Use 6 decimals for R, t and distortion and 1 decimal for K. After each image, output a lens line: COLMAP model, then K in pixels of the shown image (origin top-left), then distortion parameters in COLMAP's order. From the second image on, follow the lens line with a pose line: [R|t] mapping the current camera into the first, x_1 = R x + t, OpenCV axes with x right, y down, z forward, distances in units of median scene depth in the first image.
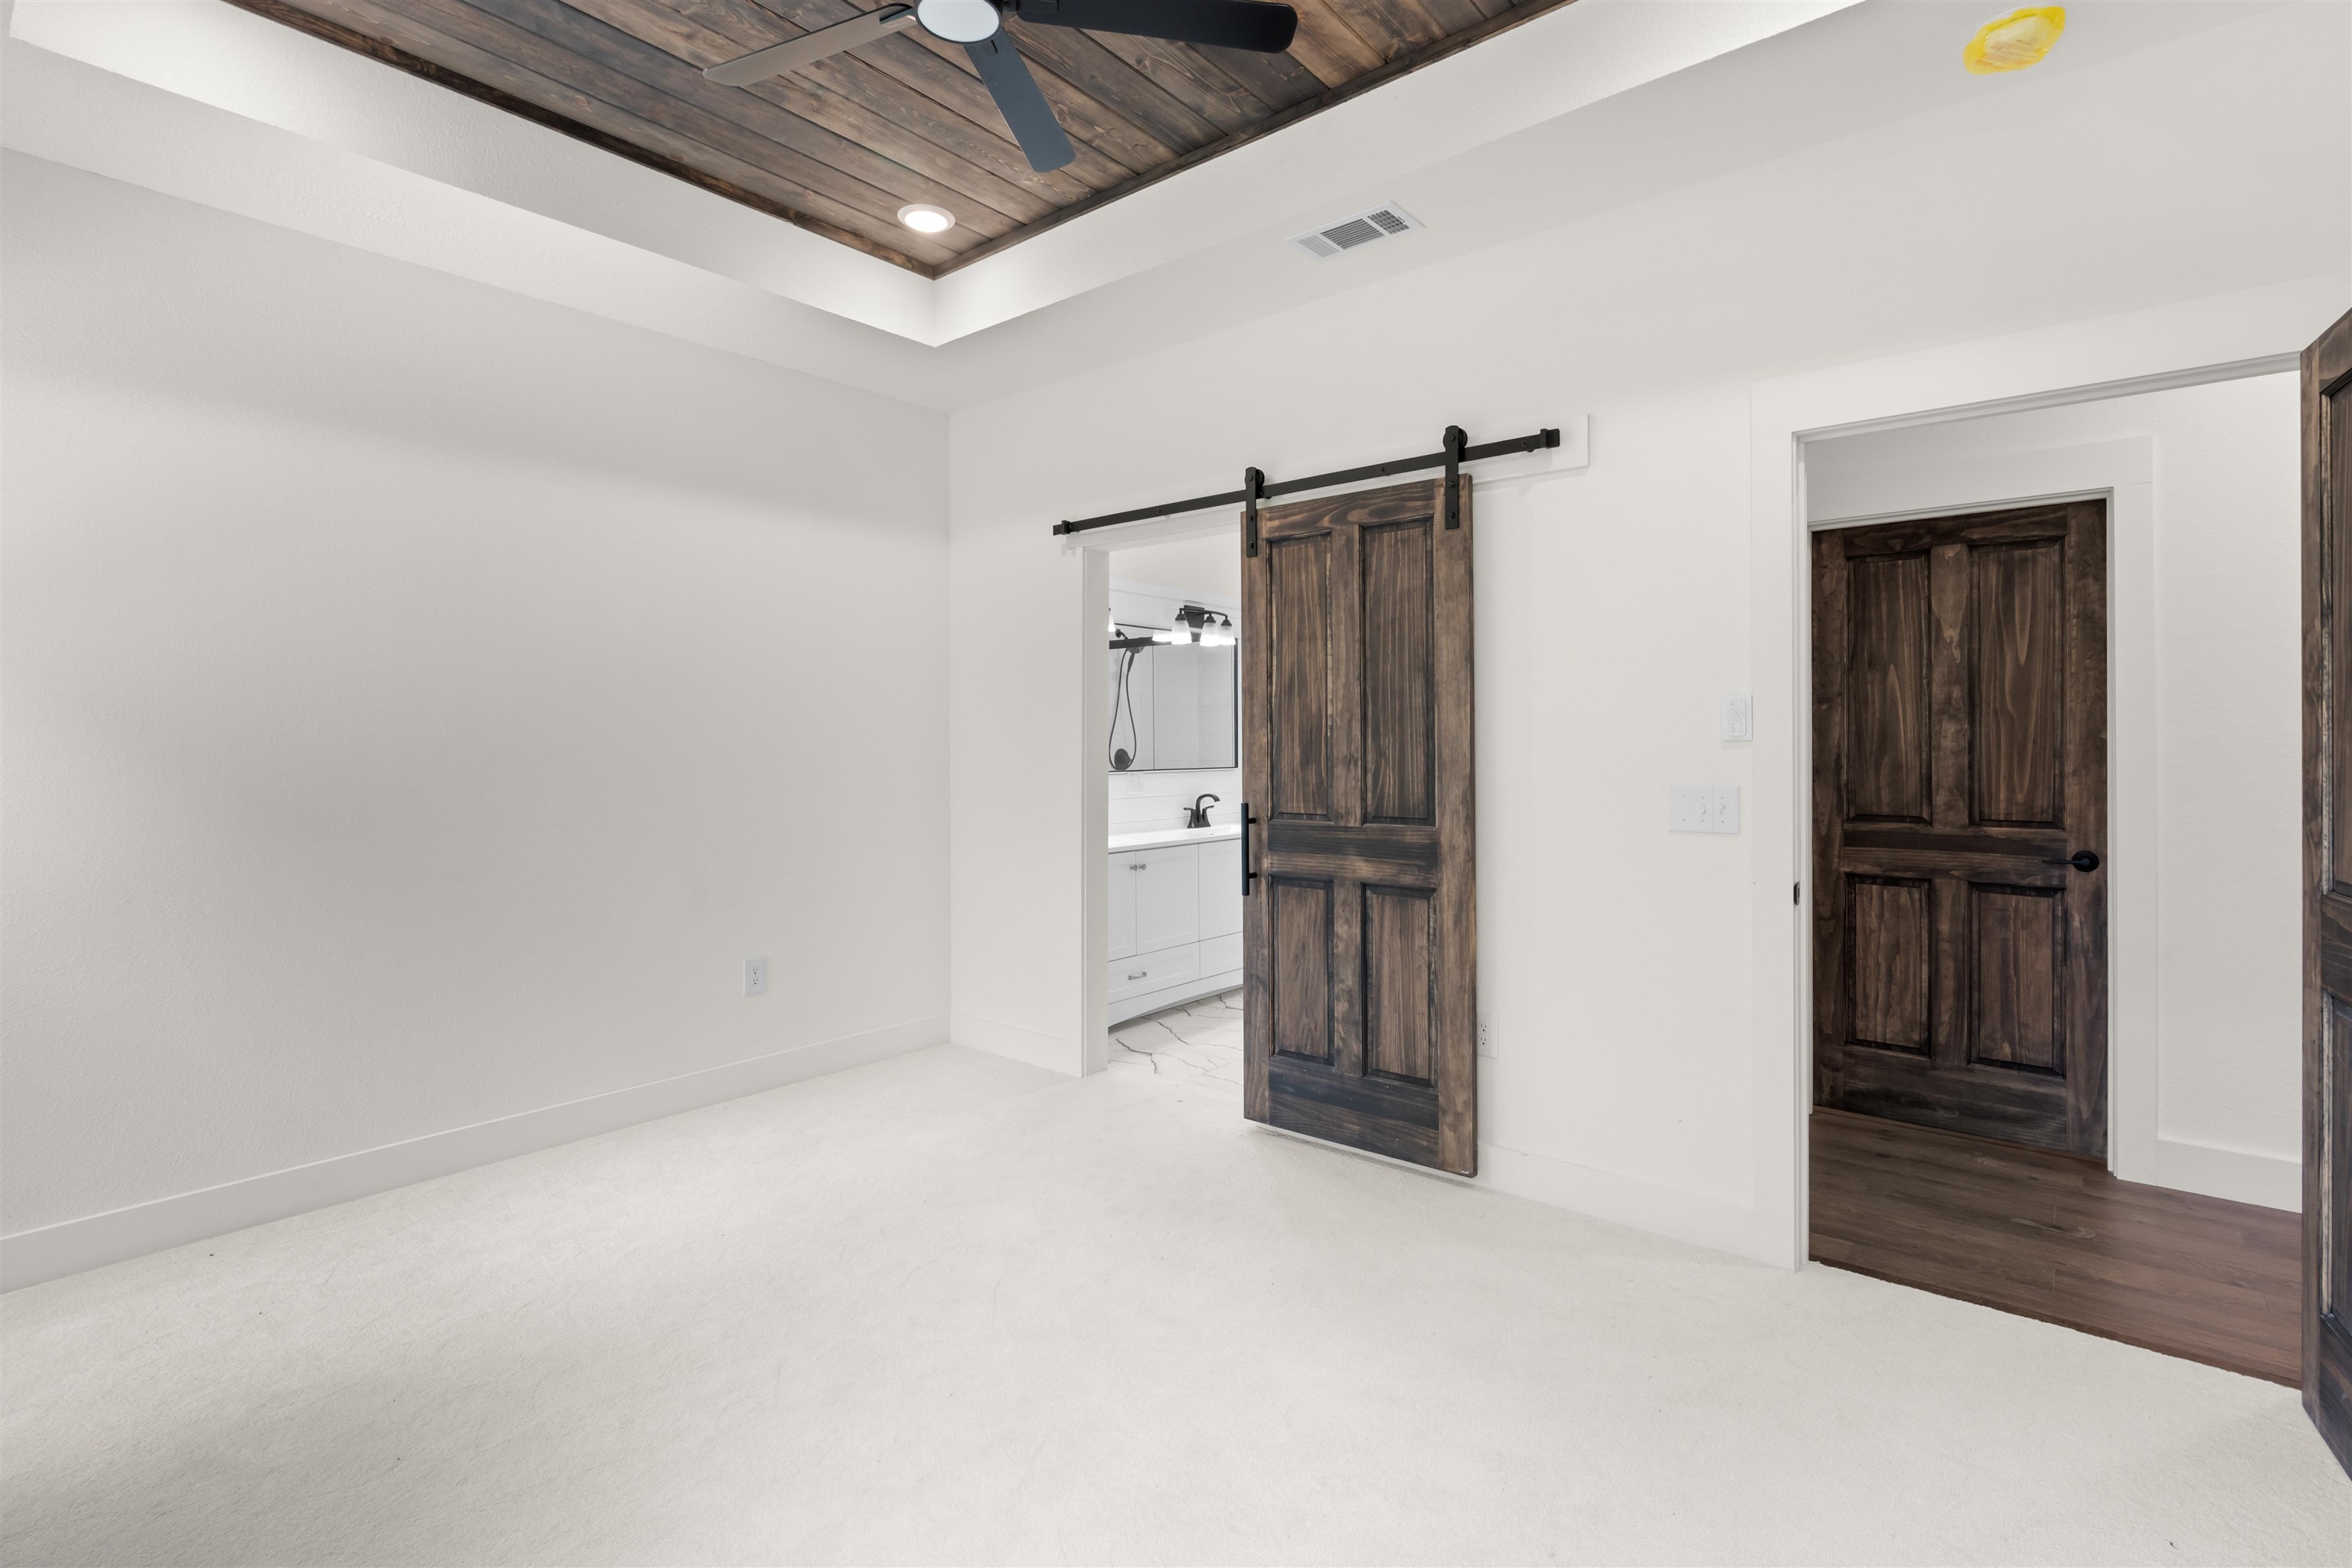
lens RADIAL K [[1092.0, 0, 1182.2], [0, 1092.0, 749.2], [0, 0, 1]] dist [-0.004235, 0.000546]
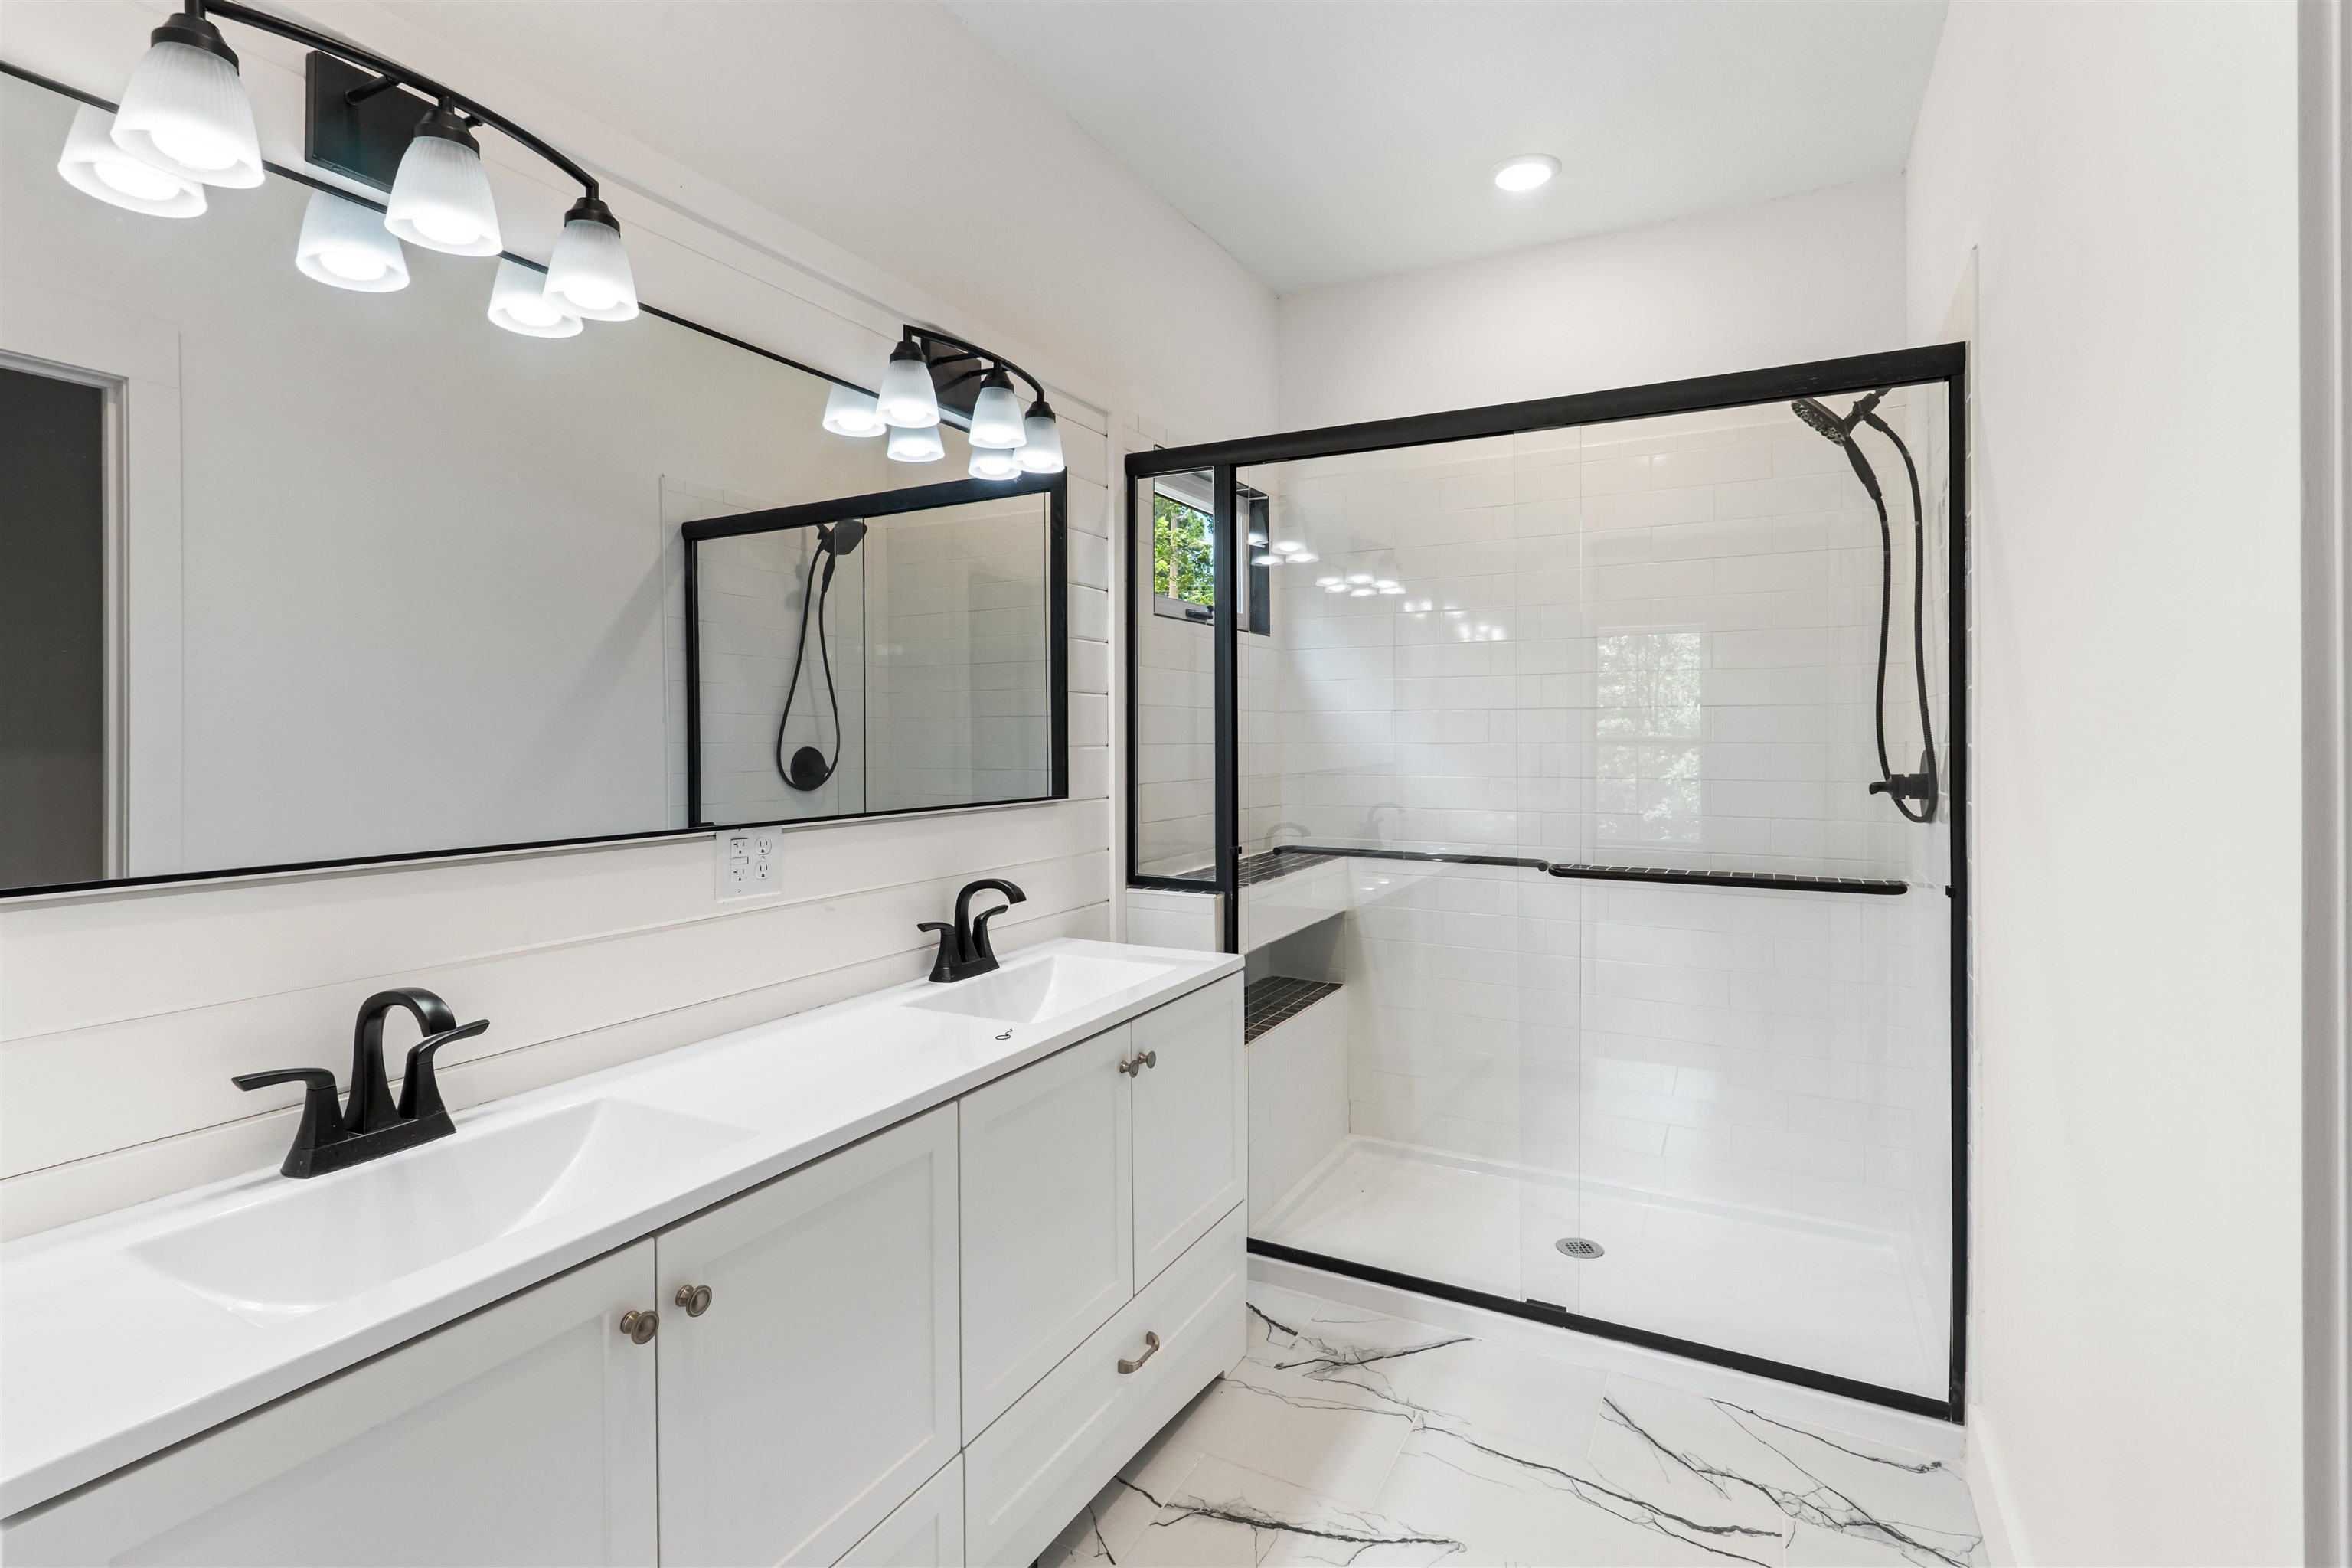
lens RADIAL K [[1091.8, 0, 1179.0], [0, 1091.8, 776.8], [0, 0, 1]] dist [-0.002004, 0.000059]
pose [[0.979388, 0.001285, 0.201985, 0.012282], [-0.007136, 0.999576, 0.028243, -0.002378], [-0.201863, -0.029102, 0.978981, 0.652878]]
